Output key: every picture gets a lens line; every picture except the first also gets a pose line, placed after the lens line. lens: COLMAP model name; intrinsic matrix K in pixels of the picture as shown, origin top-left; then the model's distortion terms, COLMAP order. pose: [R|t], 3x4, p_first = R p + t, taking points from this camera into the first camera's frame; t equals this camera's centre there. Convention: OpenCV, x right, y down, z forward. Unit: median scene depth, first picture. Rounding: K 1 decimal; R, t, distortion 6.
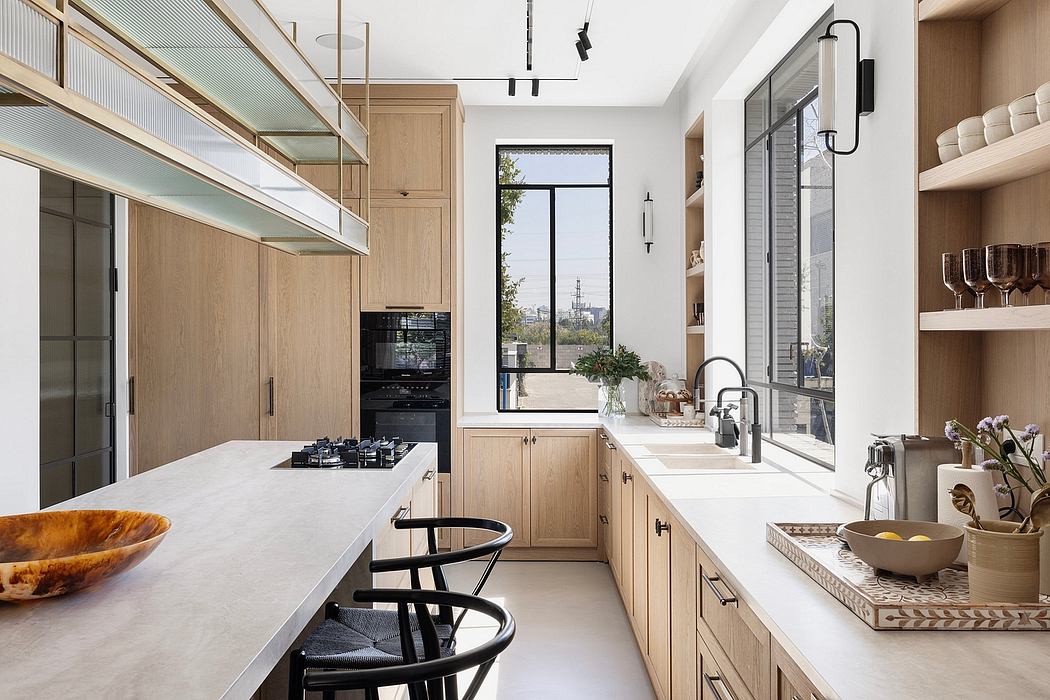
lens RADIAL K [[651.9, 0, 525.5], [0, 651.9, 330.3], [0, 0, 1]] dist [-0.000358, -0.000354]
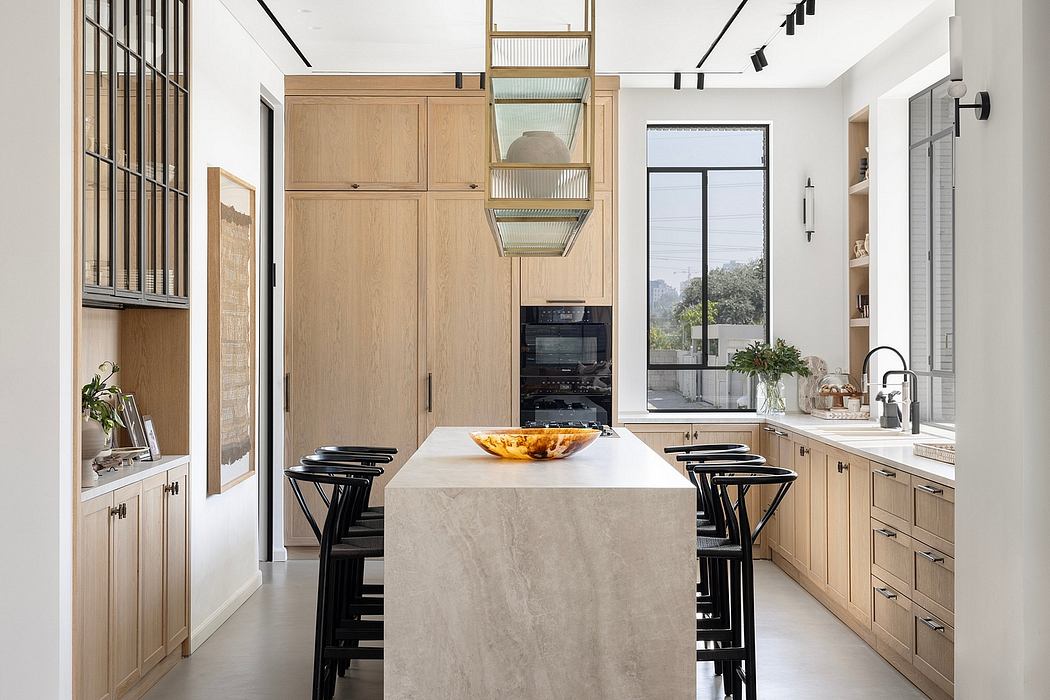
lens RADIAL K [[1245.1, 0, 525.0], [0, 1245.1, 350.0], [0, 0, 1]] dist [0.009757, -0.002712]
pose [[0.999932, -0.005513, 0.010246, -0.265035], [0.005303, 0.999778, 0.020383, -0.000075], [-0.010356, -0.020327, 0.999740, -0.879465]]
